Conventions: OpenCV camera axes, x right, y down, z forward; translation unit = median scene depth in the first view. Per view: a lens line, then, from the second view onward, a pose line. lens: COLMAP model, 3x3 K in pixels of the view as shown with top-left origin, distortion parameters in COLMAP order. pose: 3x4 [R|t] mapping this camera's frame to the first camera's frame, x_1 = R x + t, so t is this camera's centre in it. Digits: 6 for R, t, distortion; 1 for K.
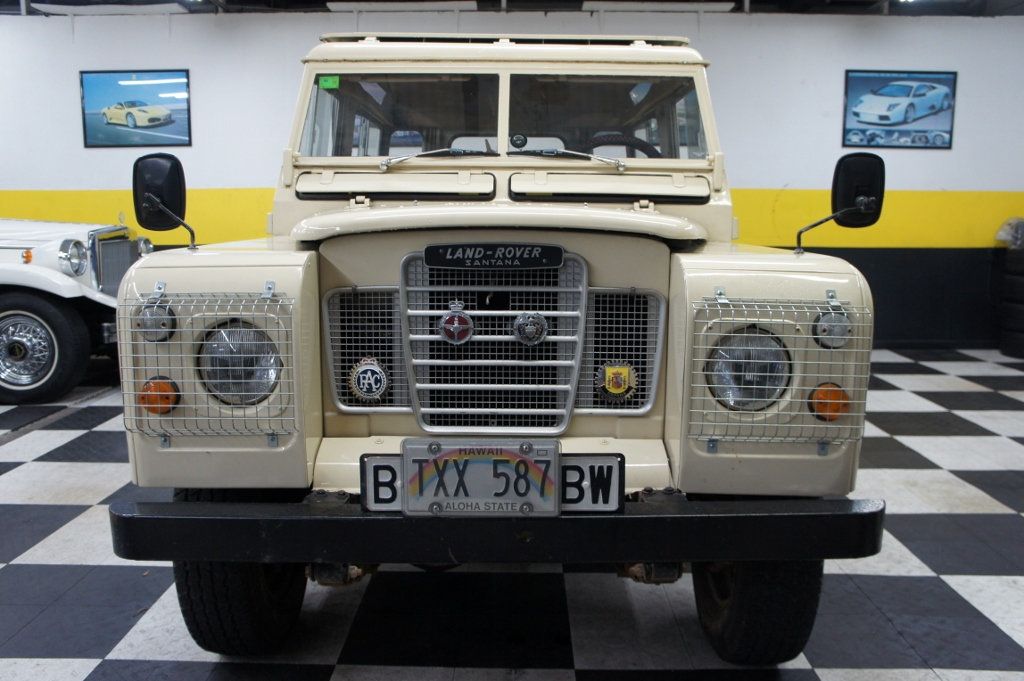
lens RADIAL K [[899.3, 0, 507.2], [0, 899.3, 343.2], [0, 0, 1]] dist [-0.147826, 0.182354]
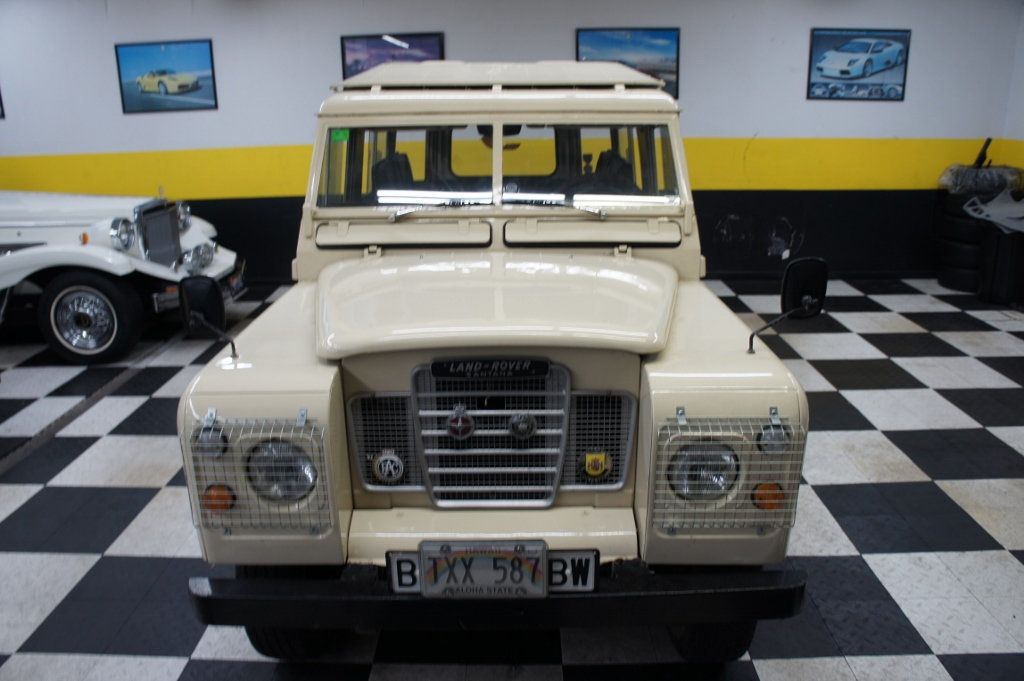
lens RADIAL K [[808.2, 0, 505.1], [0, 808.2, 338.7], [0, 0, 1]] dist [-0.187755, 0.141580]
pose [[0.999820, -0.017978, -0.006006, 0.010018], [0.018674, 0.988598, 0.149415, -0.256487], [0.003252, -0.149500, 0.988756, -0.033461]]
